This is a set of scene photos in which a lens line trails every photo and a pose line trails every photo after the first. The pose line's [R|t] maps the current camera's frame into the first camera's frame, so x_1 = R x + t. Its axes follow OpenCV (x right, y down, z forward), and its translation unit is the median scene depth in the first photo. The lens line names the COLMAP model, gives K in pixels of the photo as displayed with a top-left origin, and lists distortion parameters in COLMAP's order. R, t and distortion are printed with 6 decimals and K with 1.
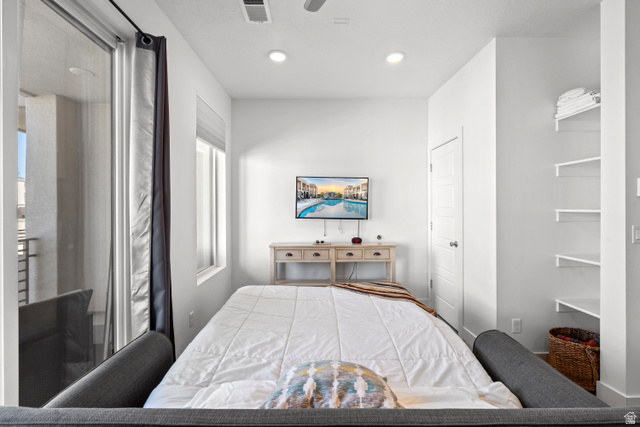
lens RADIAL K [[293.0, 0, 317.2], [0, 293.0, 209.3], [0, 0, 1]] dist [-0.000411, -0.000539]
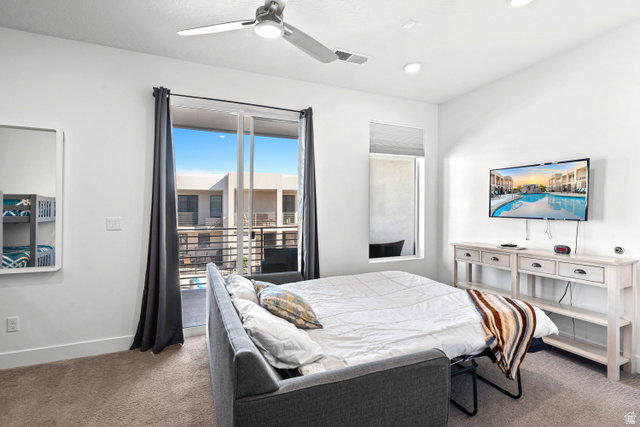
lens RADIAL K [[293.0, 0, 317.2], [0, 293.0, 209.3], [0, 0, 1]] dist [-0.000411, -0.000539]
pose [[0.415473, 0.001432, -0.909604, 0.523508], [-0.005656, 0.999983, -0.001009, 0.011286], [0.909588, 0.005564, 0.415474, 0.153123]]
